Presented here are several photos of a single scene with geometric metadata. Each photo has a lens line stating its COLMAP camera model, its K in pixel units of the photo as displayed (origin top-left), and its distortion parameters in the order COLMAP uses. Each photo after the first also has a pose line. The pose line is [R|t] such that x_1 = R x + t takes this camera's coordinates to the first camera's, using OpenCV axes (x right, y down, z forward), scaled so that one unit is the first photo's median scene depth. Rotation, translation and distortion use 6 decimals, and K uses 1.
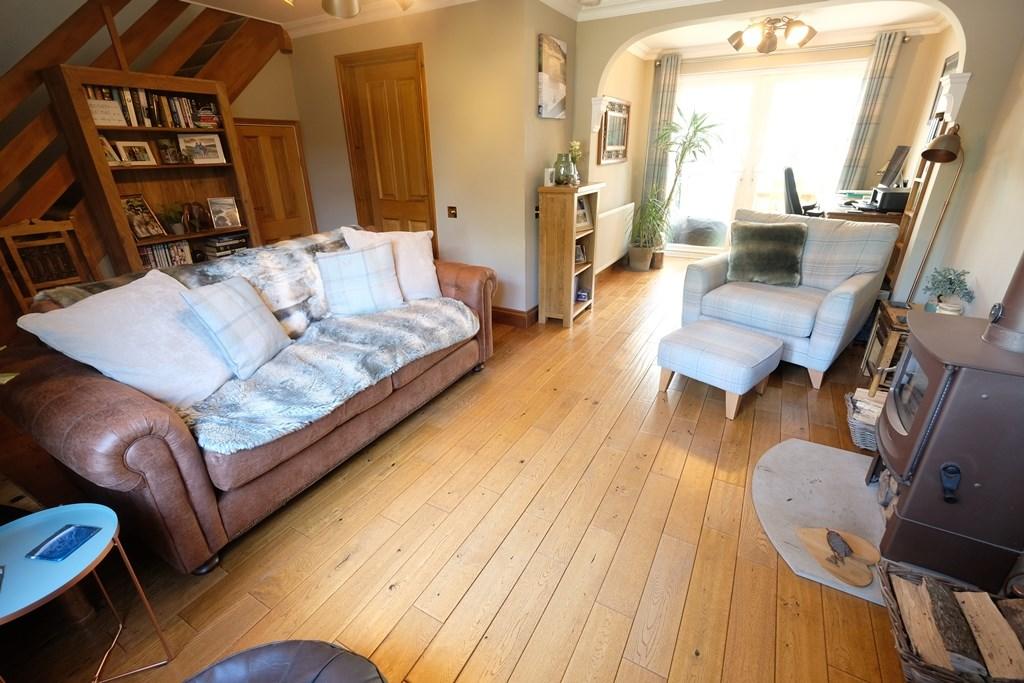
lens RADIAL K [[446.3, 0, 512.6], [0, 446.3, 340.1], [0, 0, 1]] dist [-0.004824, 0.001909]
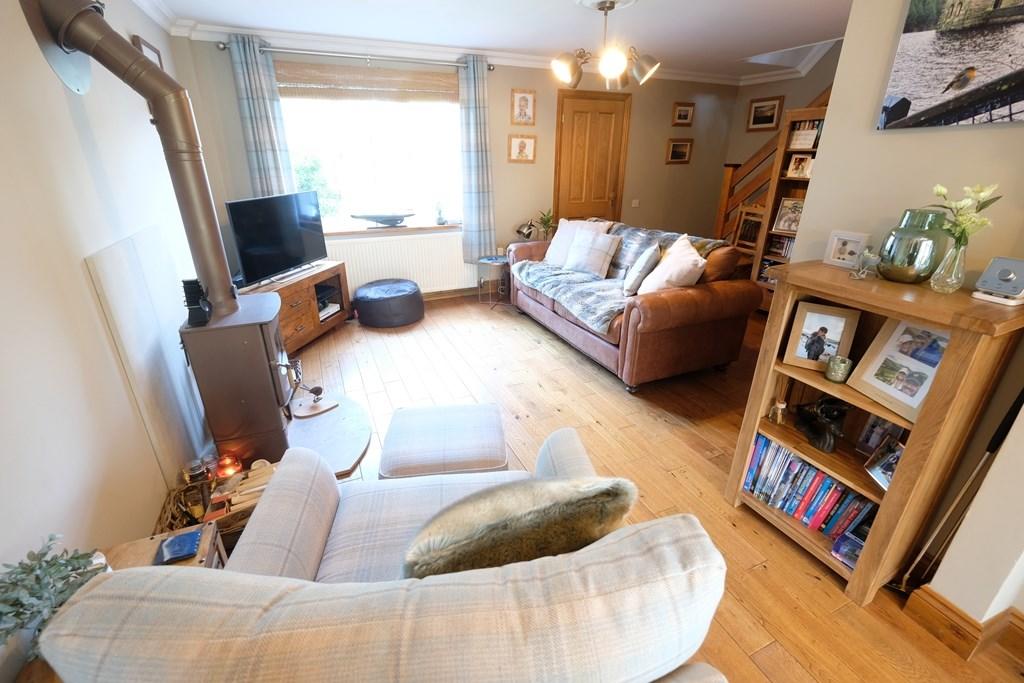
lens RADIAL K [[446.3, 0, 512.7], [0, 446.3, 341.2], [0, 0, 1]] dist [-0.004824, 0.001909]
pose [[-0.595608, 0.325917, -0.734186, 0.757751], [-0.310911, 0.749216, 0.584815, -0.507034], [0.740666, 0.576587, -0.344908, 1.042036]]
